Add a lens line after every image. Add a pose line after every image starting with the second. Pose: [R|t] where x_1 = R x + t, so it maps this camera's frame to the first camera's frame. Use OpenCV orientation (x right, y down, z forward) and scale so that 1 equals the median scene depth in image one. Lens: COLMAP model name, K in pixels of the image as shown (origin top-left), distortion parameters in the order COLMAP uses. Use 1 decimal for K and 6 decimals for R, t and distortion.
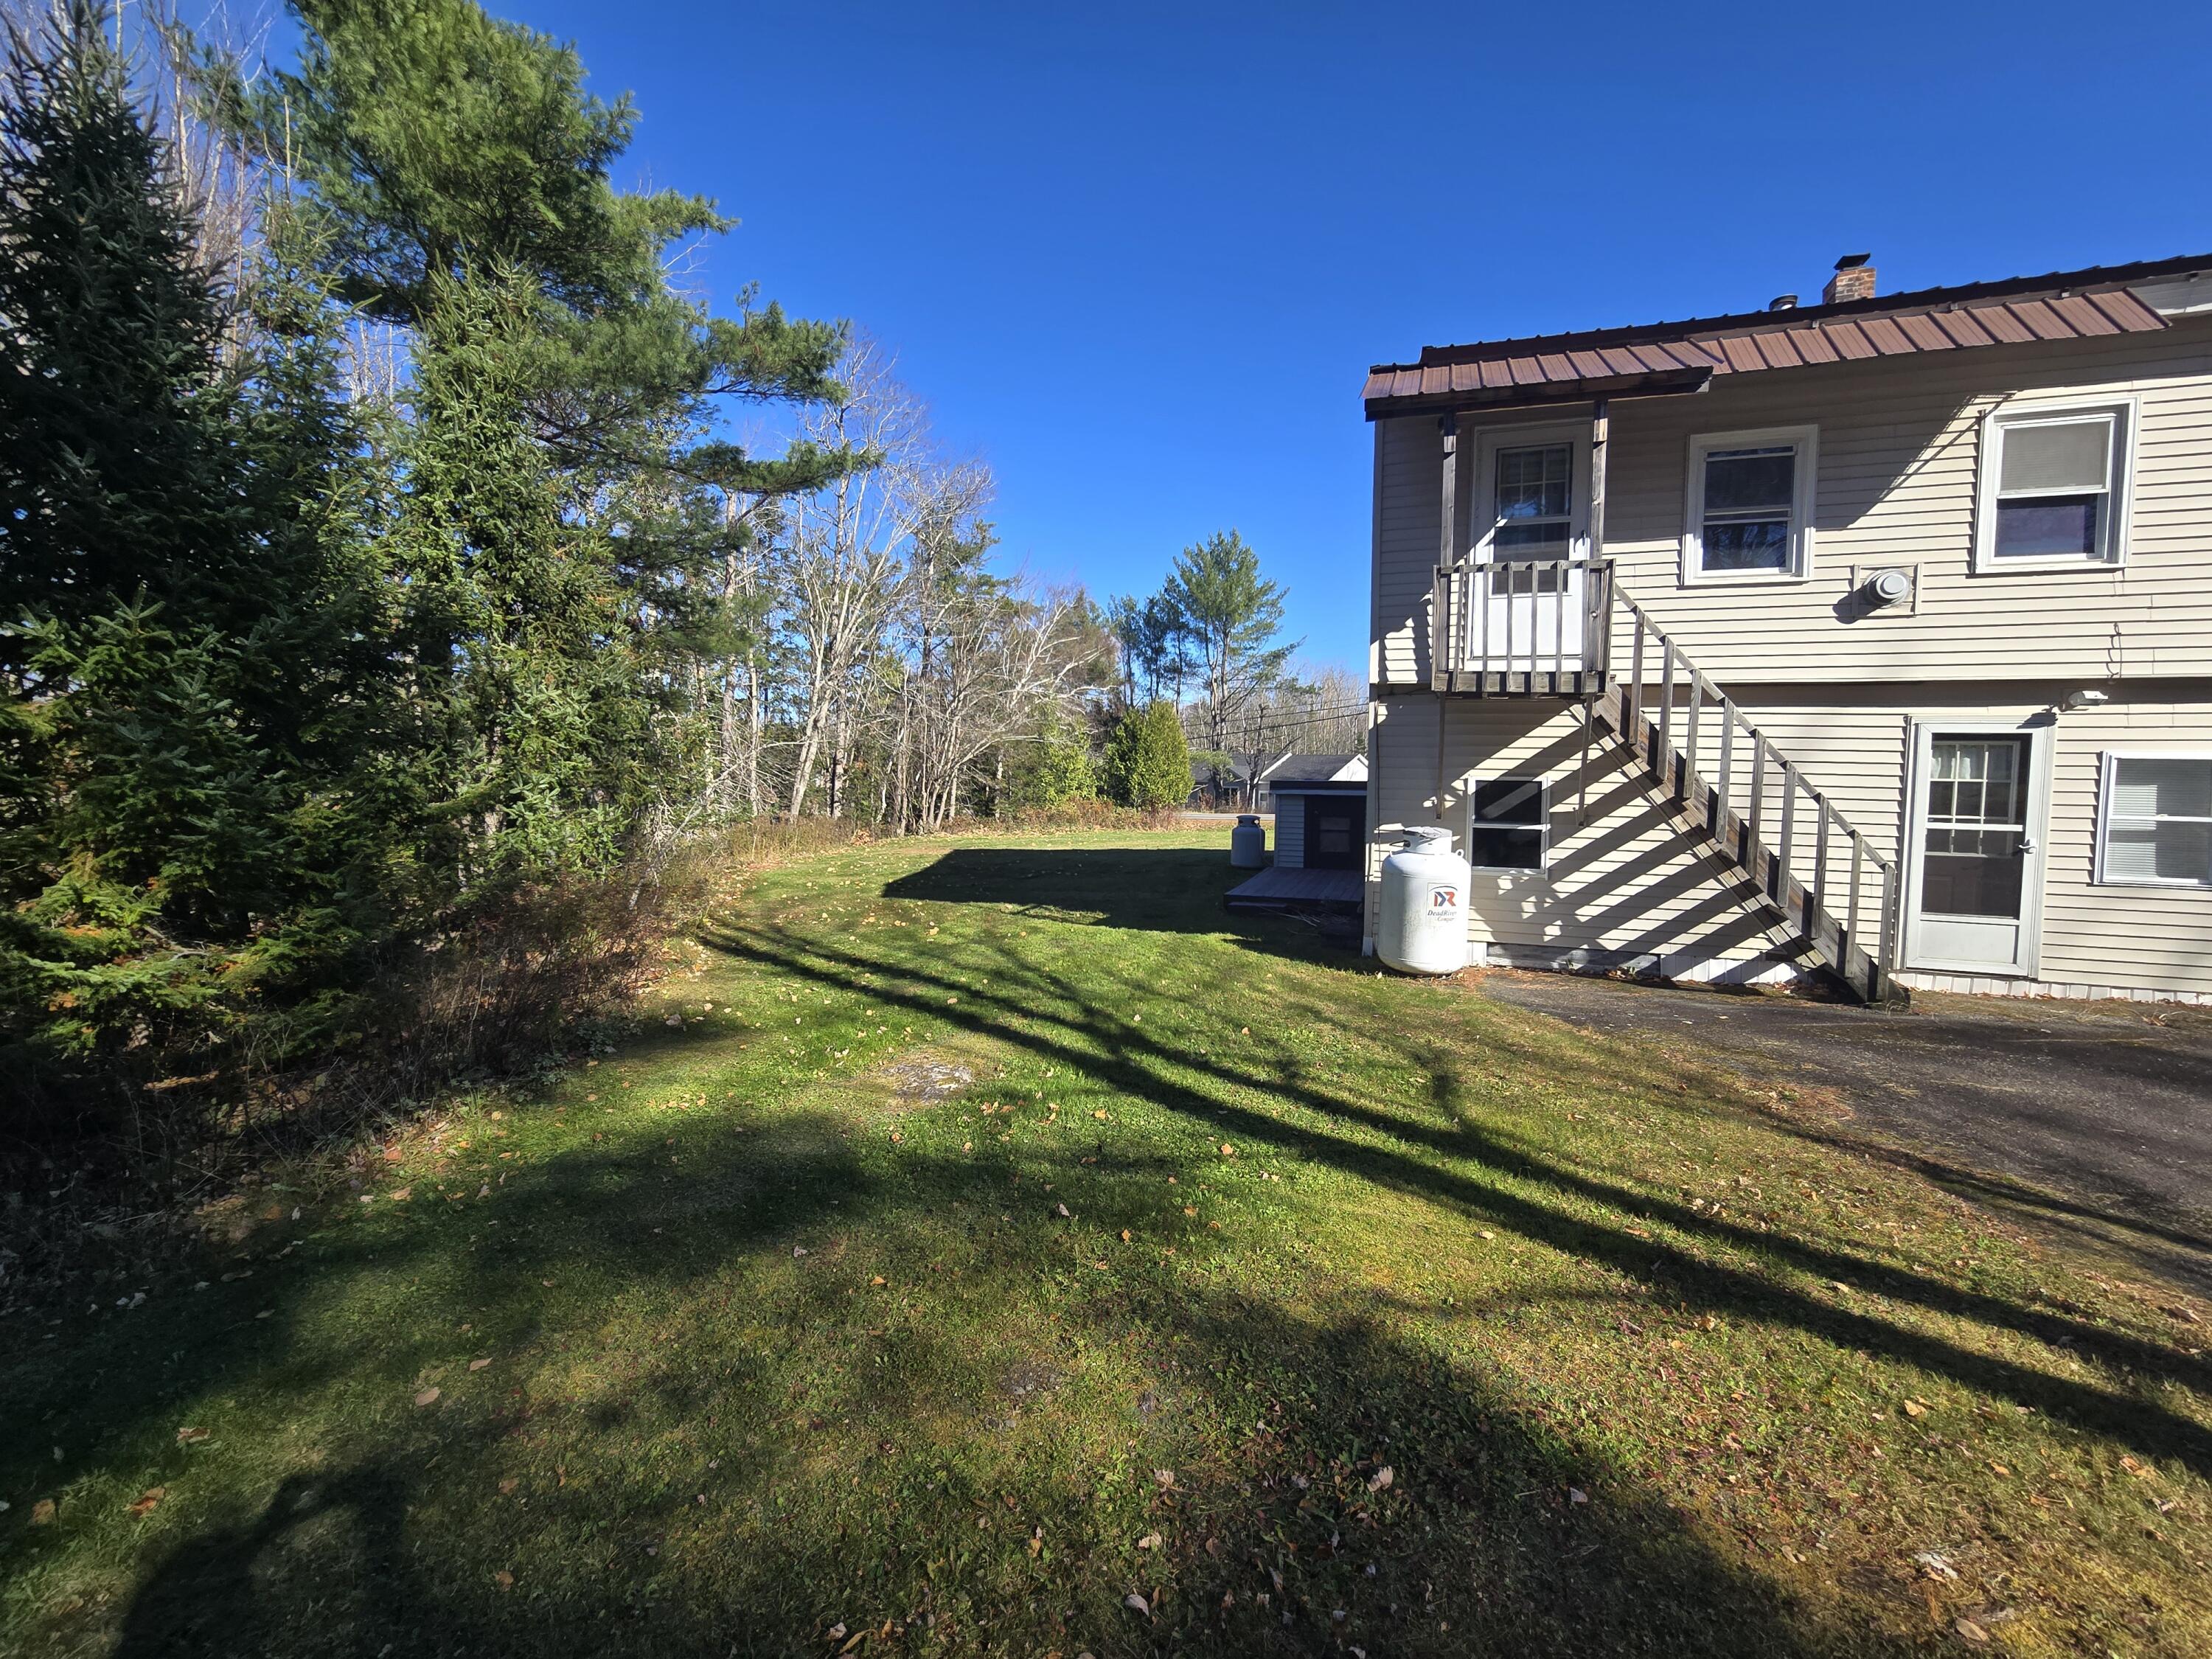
lens RADIAL K [[910.3, 0, 1106.0], [0, 910.3, 829.5], [0, 0, 1]] dist [-0.000041, -0.000075]
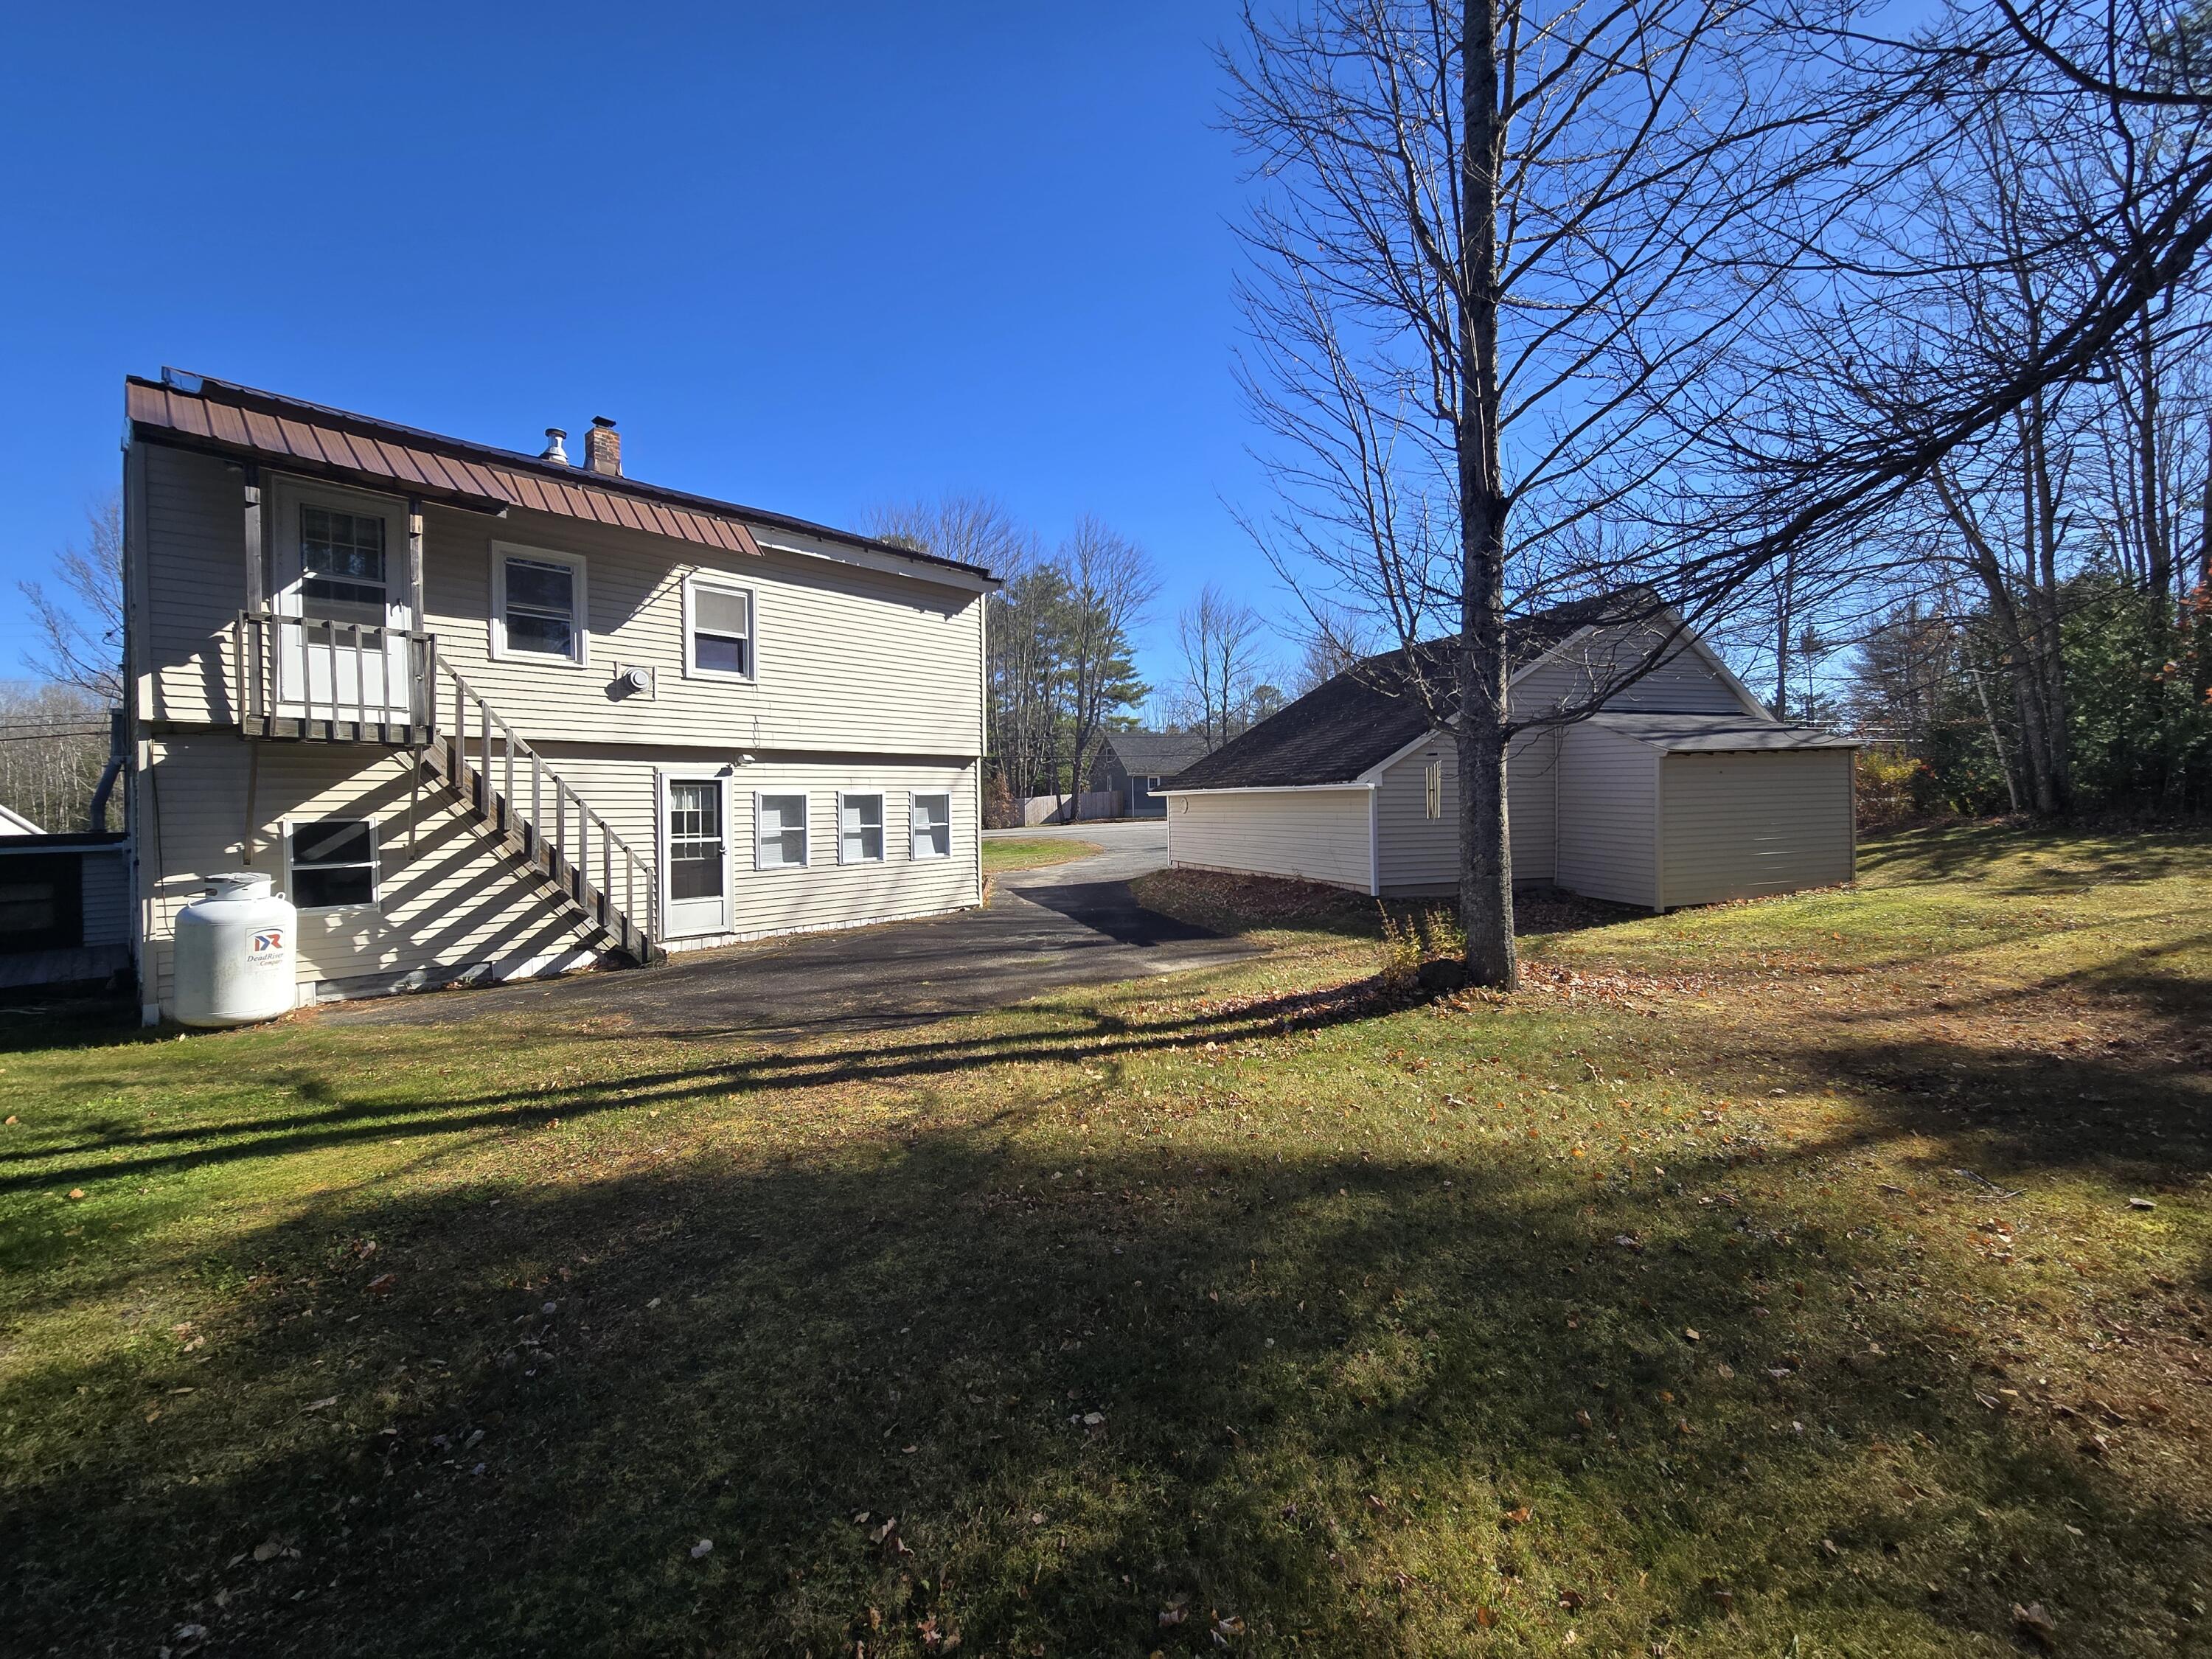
lens RADIAL K [[891.2, 0, 1107.6], [0, 891.2, 781.9], [0, 0, 1]] dist [0.000424, -0.000030]
pose [[0.387447, 0.003527, 0.921885, -0.164861], [0.085280, 0.995568, -0.039650, 0.017833], [-0.917939, 0.093980, 0.385429, -0.226300]]
